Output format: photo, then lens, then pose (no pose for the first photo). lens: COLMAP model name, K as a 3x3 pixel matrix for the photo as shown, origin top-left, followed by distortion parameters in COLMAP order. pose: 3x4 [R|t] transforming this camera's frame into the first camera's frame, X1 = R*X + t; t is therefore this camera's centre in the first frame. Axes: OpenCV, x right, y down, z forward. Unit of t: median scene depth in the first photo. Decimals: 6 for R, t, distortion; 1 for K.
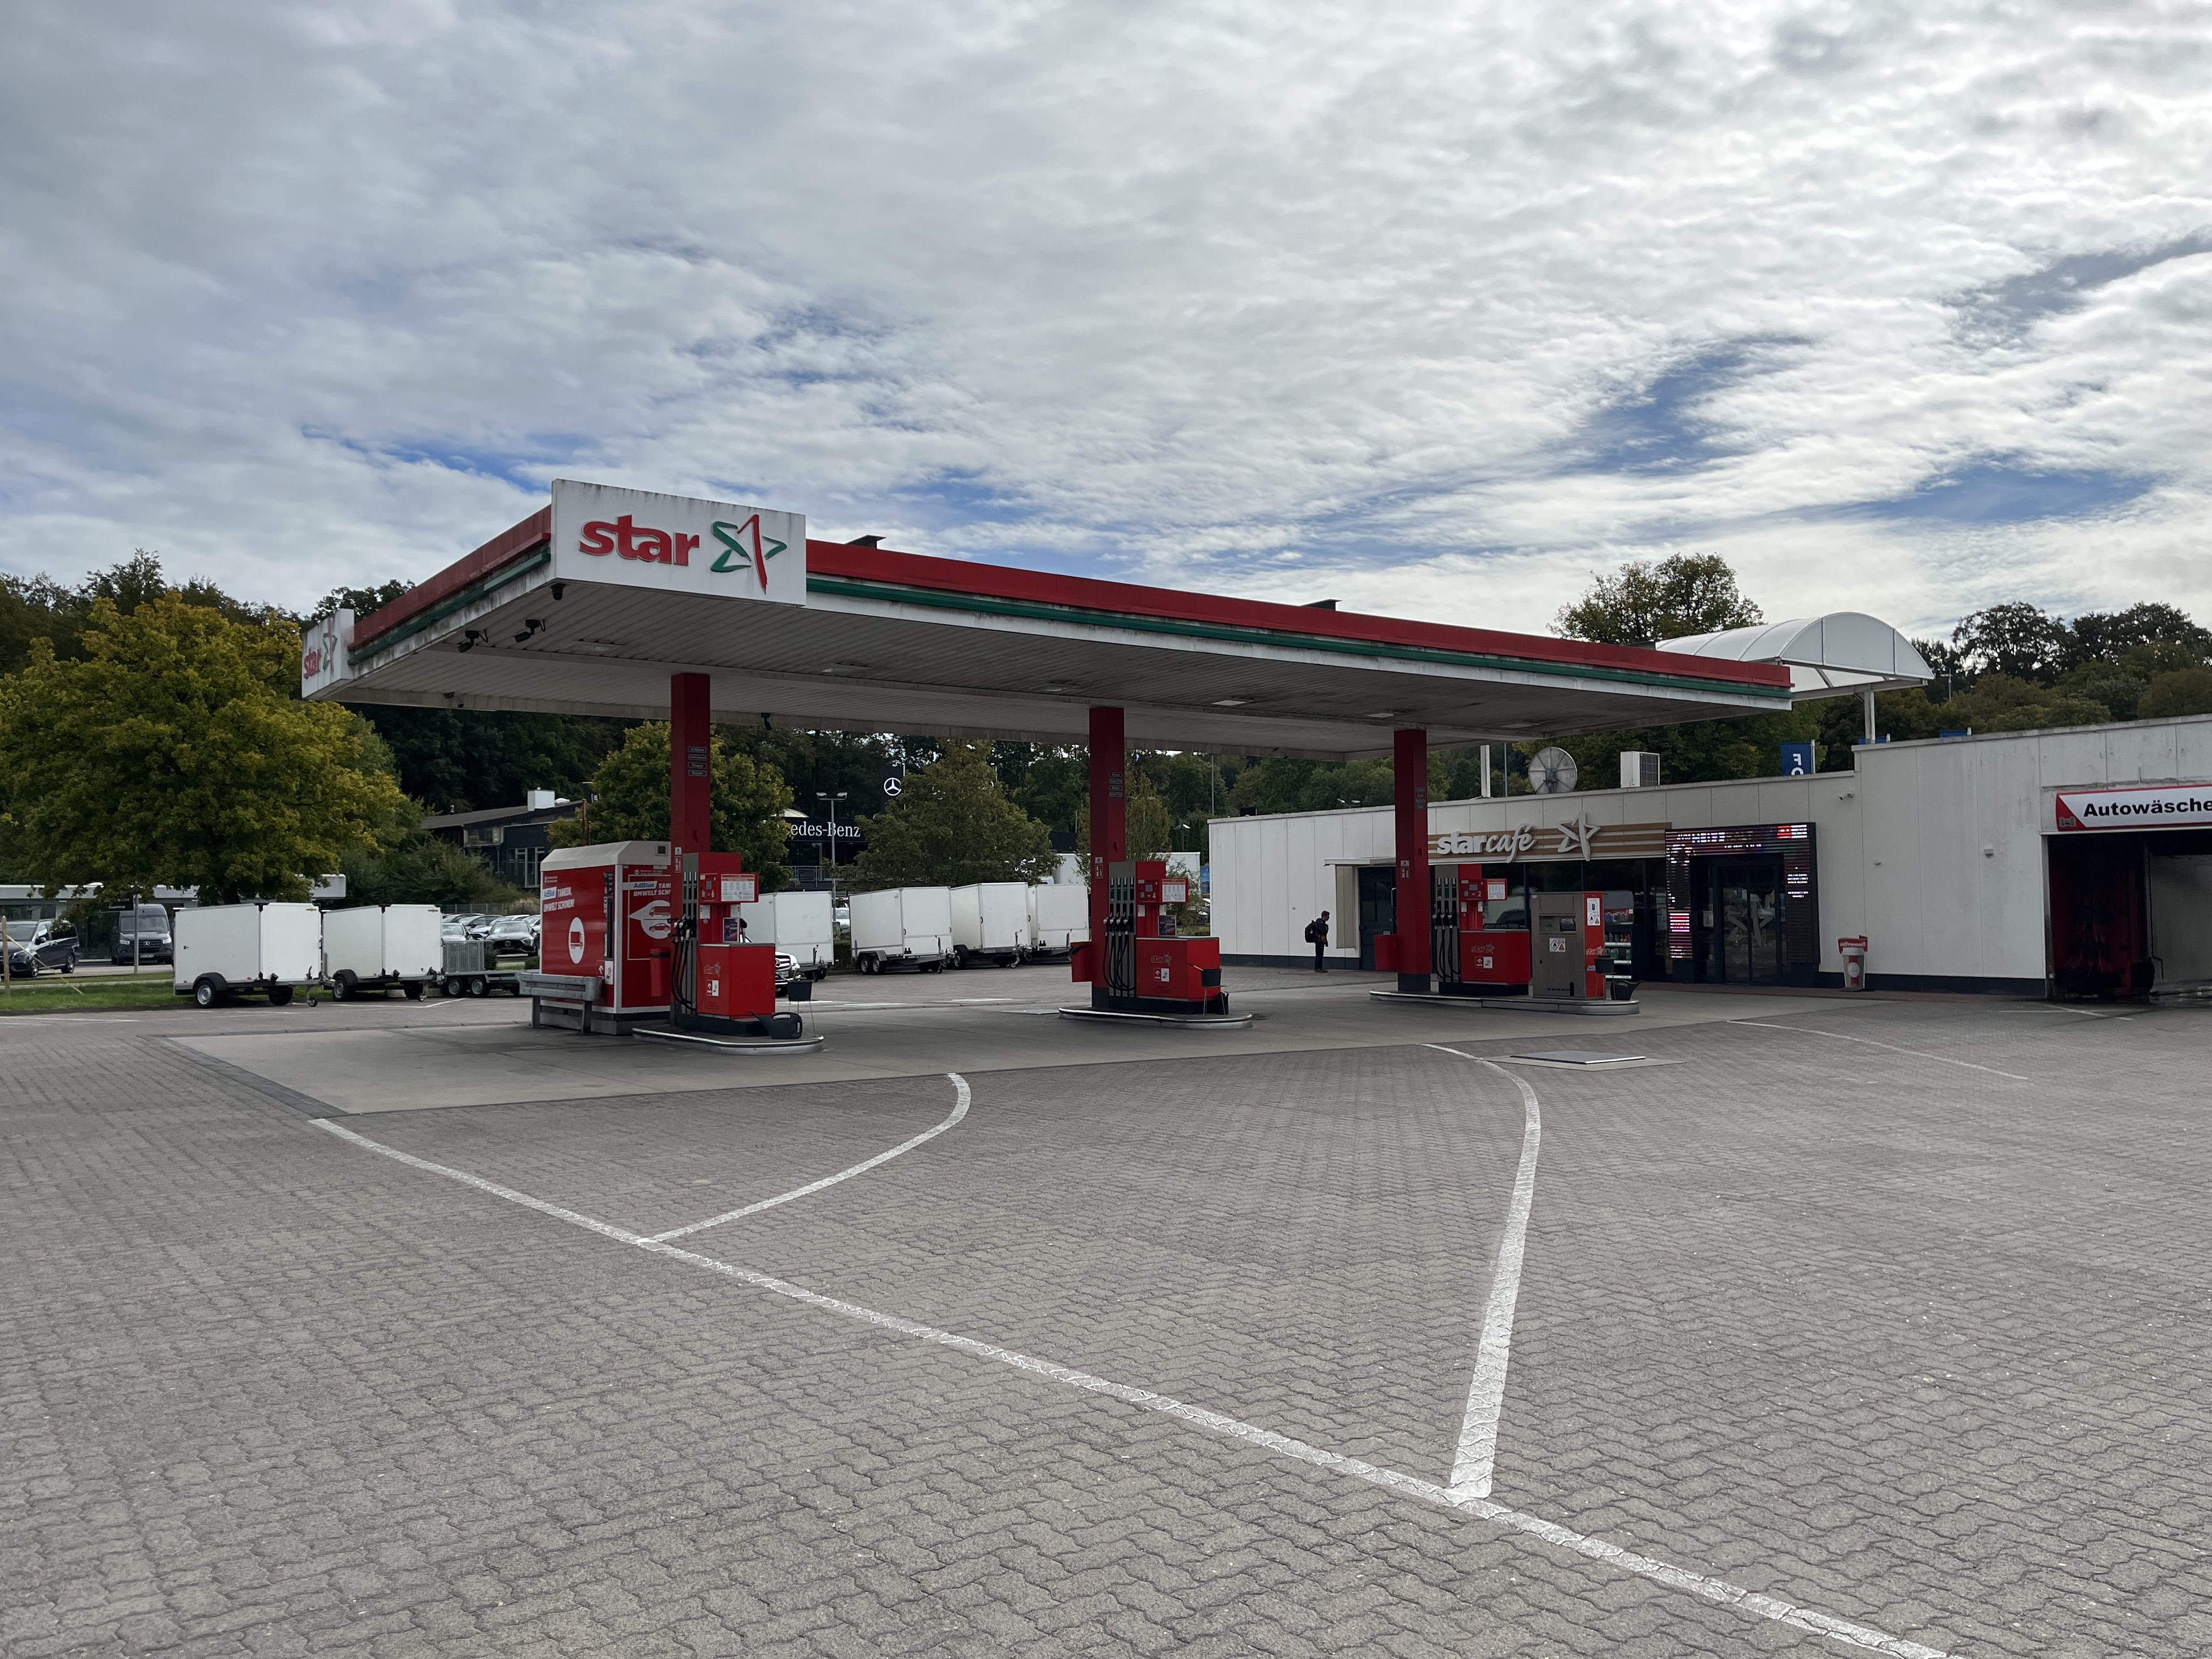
lens RADIAL K [[1667.1, 0, 1104.5], [0, 1667.1, 836.6], [0, 0, 1]] dist [0.068496, -0.098966]
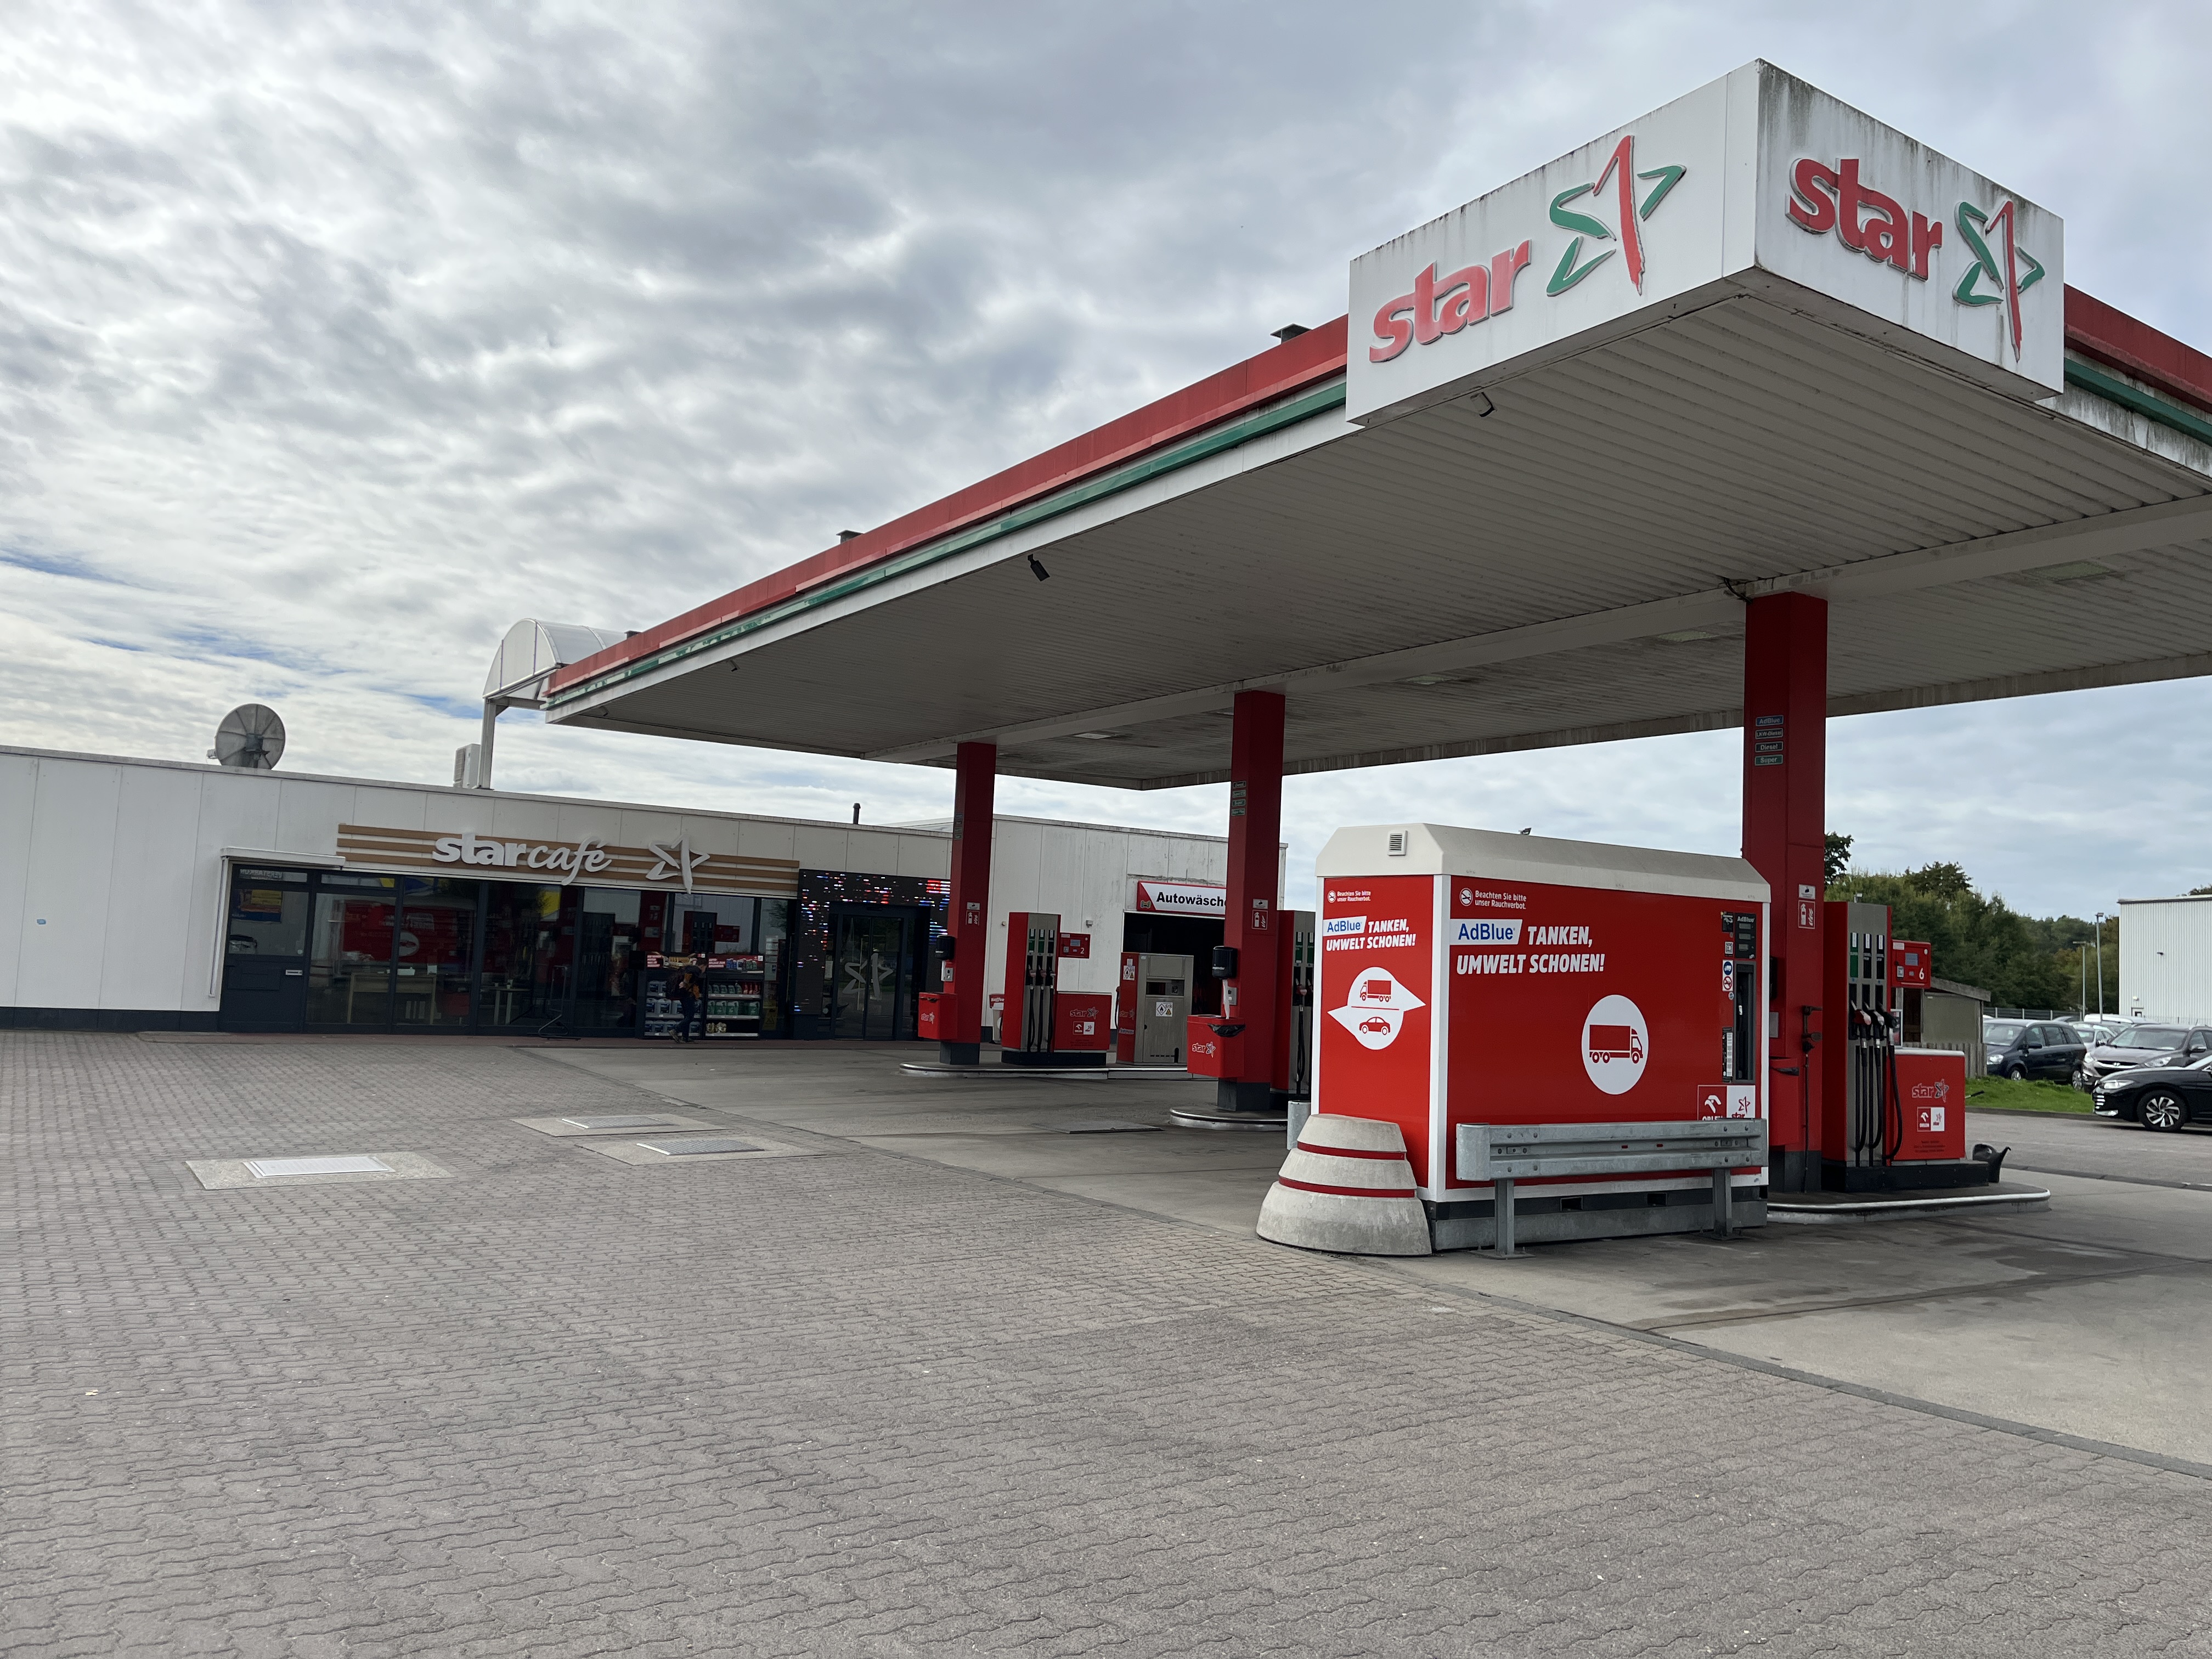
lens RADIAL K [[1667.1, 0, 1104.5], [0, 1667.1, 836.6], [0, 0, 1]] dist [0.068496, -0.098966]
pose [[0.060150, 0.089983, 0.994125, -0.588582], [-0.088983, 0.992447, -0.084447, 0.042906], [-0.994215, -0.083381, 0.067703, 0.843829]]
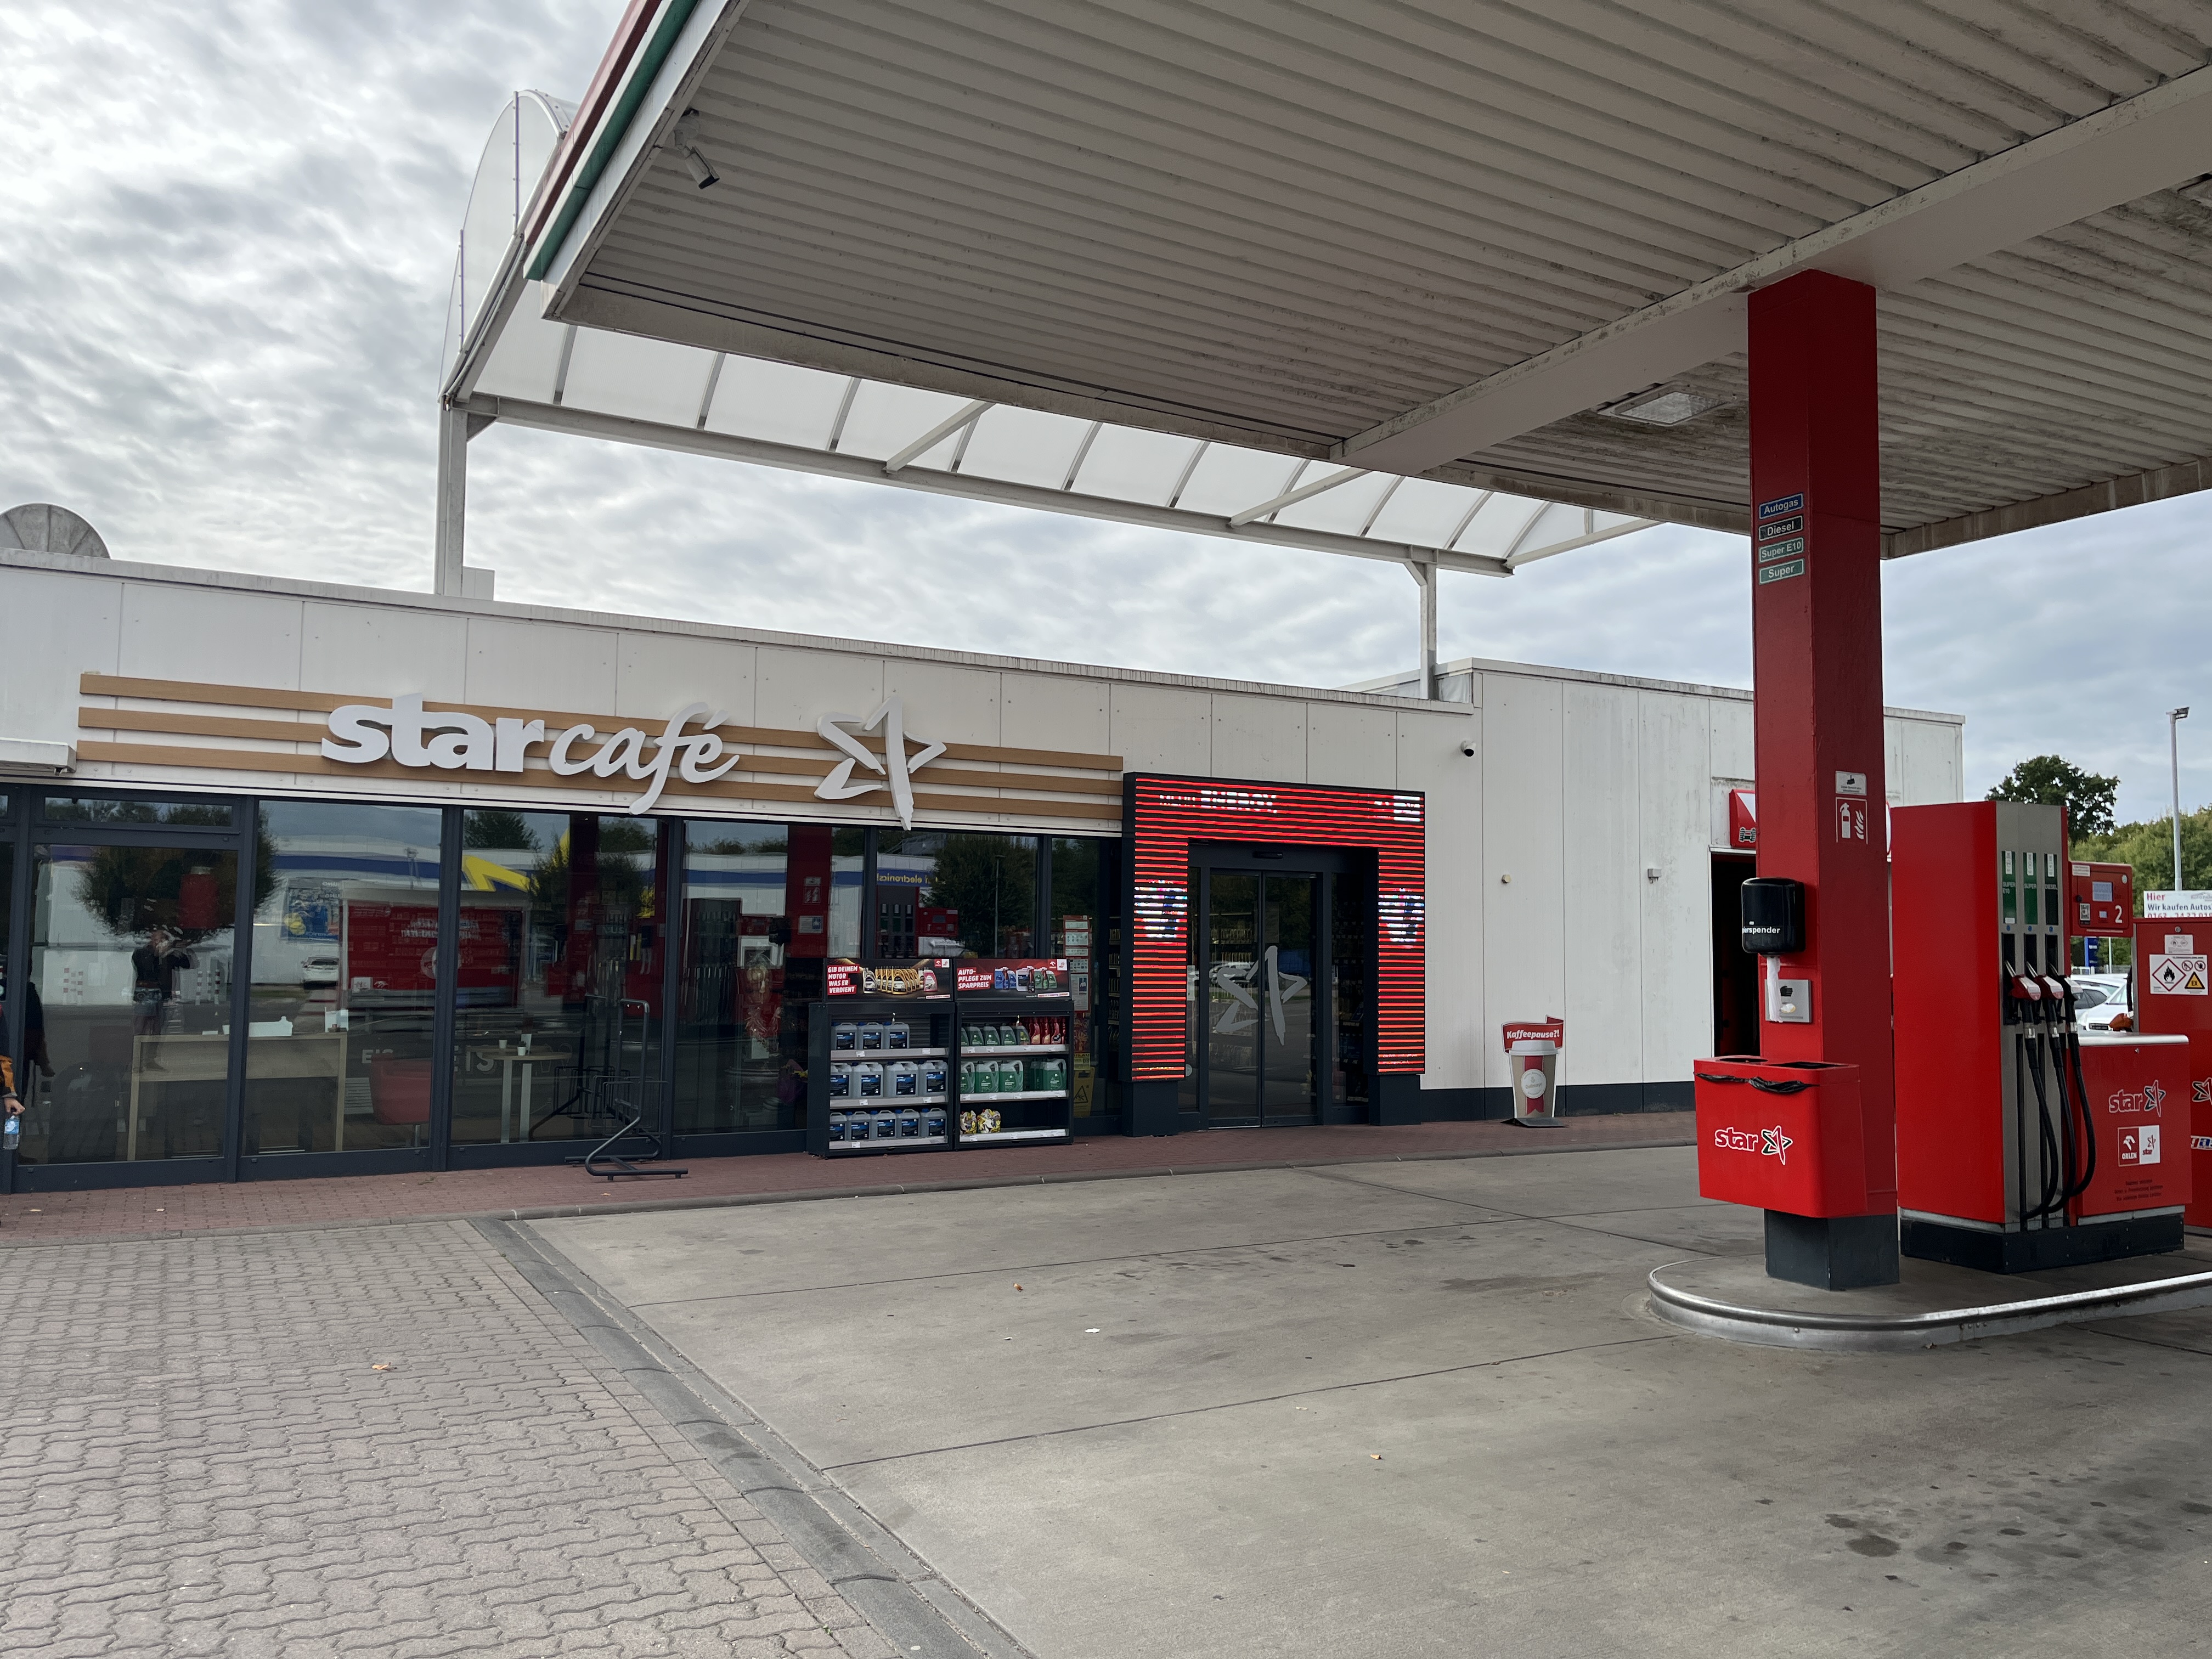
lens RADIAL K [[1667.1, 0, 1104.5], [0, 1667.1, 836.6], [0, 0, 1]] dist [0.068496, -0.098966]
pose [[0.116625, 0.082701, 0.989727, -0.087309], [-0.052973, 0.995627, -0.076952, 0.048183], [-0.991762, -0.043454, 0.120496, 1.033061]]
